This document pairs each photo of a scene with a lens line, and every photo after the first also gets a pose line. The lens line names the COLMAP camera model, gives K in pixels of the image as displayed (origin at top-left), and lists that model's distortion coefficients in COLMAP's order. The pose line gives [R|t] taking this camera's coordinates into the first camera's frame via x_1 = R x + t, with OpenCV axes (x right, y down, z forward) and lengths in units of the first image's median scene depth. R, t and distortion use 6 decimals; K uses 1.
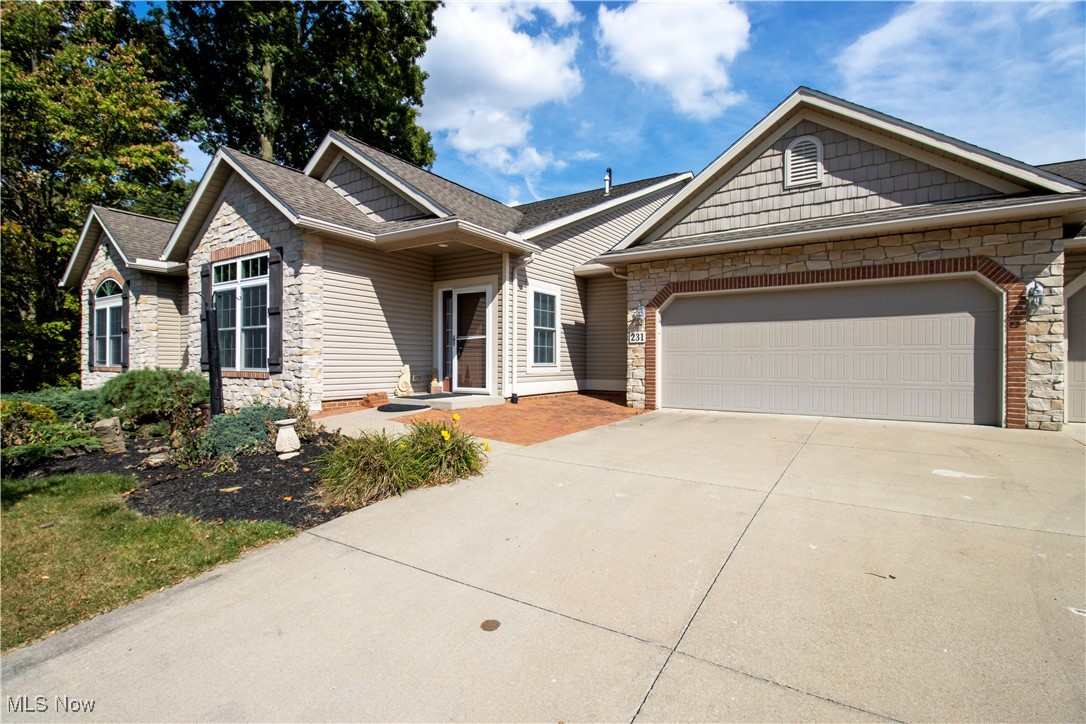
lens RADIAL K [[506.0, 0, 530.5], [0, 506.0, 359.1], [0, 0, 1]] dist [0.002981, -0.013212]
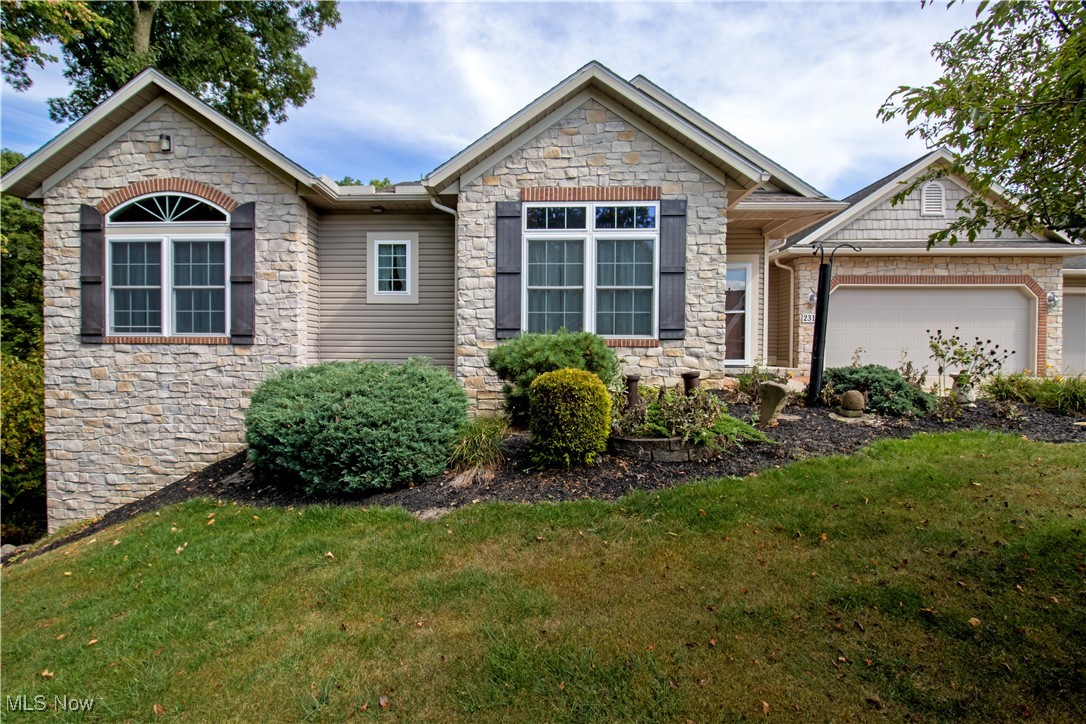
lens RADIAL K [[506.0, 0, 530.5], [0, 506.0, 359.1], [0, 0, 1]] dist [0.002981, -0.013212]
pose [[0.856810, -0.002534, 0.515625, -1.032239], [-0.004390, 0.999916, 0.012209, 0.045413], [-0.515613, -0.012724, 0.856727, 0.316296]]
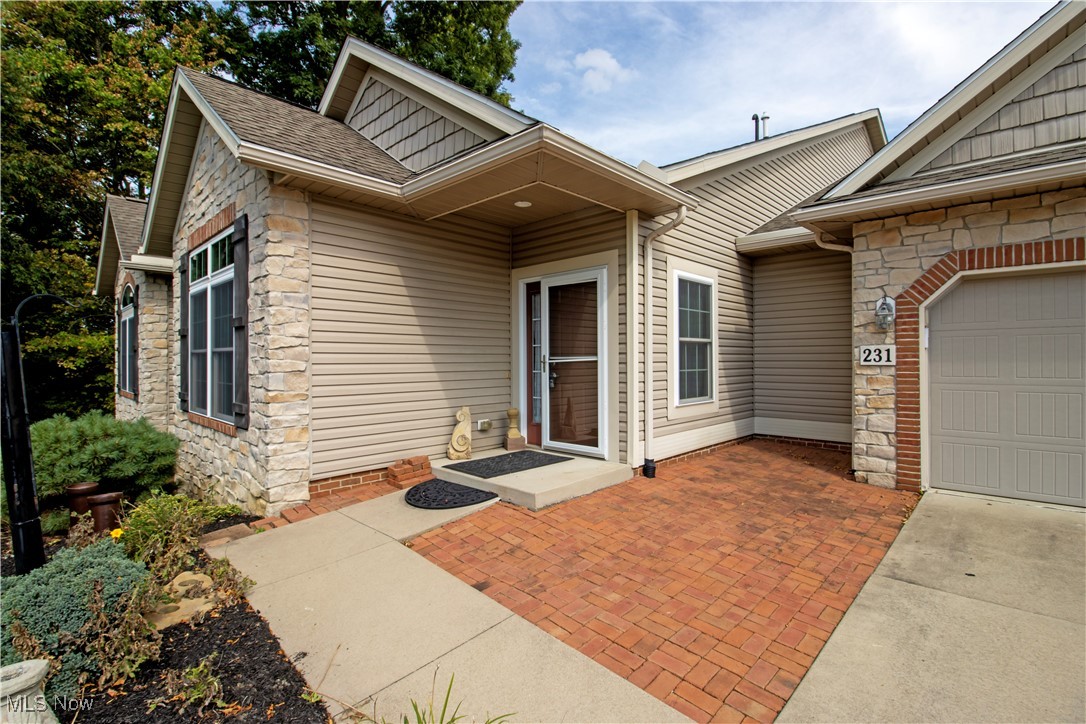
lens RADIAL K [[506.0, 0, 530.5], [0, 506.0, 359.1], [0, 0, 1]] dist [0.002981, -0.013212]
pose [[0.980649, -0.006424, -0.195670, -0.048971], [0.006833, 0.999976, 0.001412, -0.044002], [0.195656, -0.002722, 0.980669, 0.409921]]
